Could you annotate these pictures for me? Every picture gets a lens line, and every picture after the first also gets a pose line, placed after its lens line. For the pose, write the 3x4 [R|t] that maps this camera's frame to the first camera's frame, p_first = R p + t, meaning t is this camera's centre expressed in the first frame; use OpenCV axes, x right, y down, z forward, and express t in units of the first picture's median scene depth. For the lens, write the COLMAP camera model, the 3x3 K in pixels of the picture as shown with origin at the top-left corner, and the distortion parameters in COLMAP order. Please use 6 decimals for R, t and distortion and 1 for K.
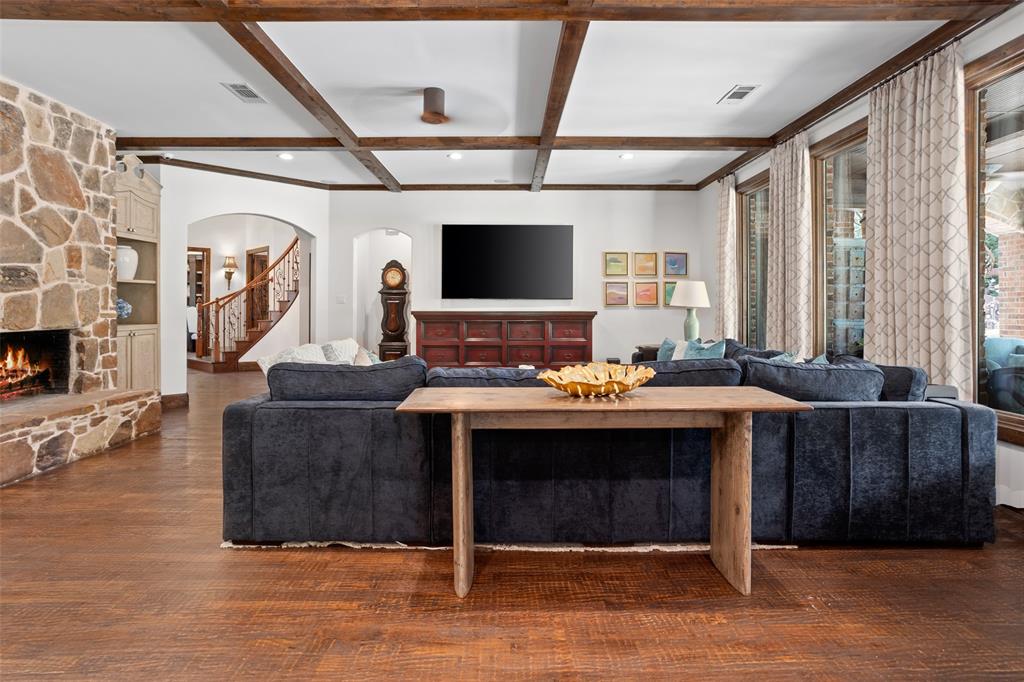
lens RADIAL K [[510.7, 0, 495.9], [0, 510.7, 309.2], [0, 0, 1]] dist [-0.054920, 0.033623]
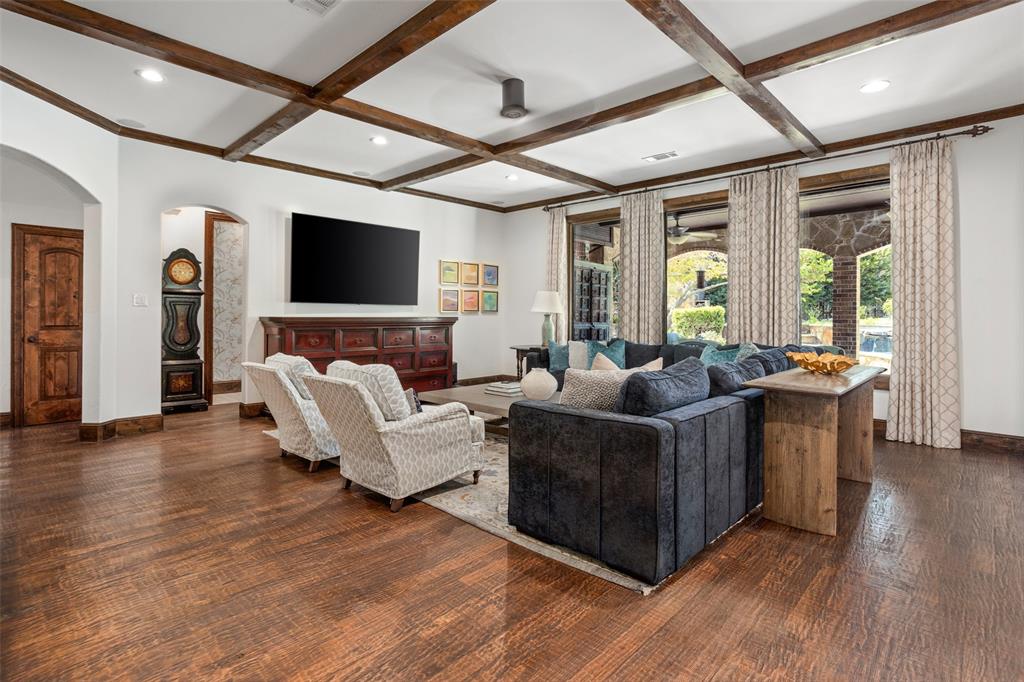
lens RADIAL K [[510.7, 0, 495.9], [0, 510.7, 309.2], [0, 0, 1]] dist [-0.054920, 0.033623]
pose [[0.712502, 0.008963, 0.701613, -0.439887], [-0.001995, 0.999940, -0.010748, -0.001311], [-0.701668, 0.006258, 0.712477, 0.187754]]
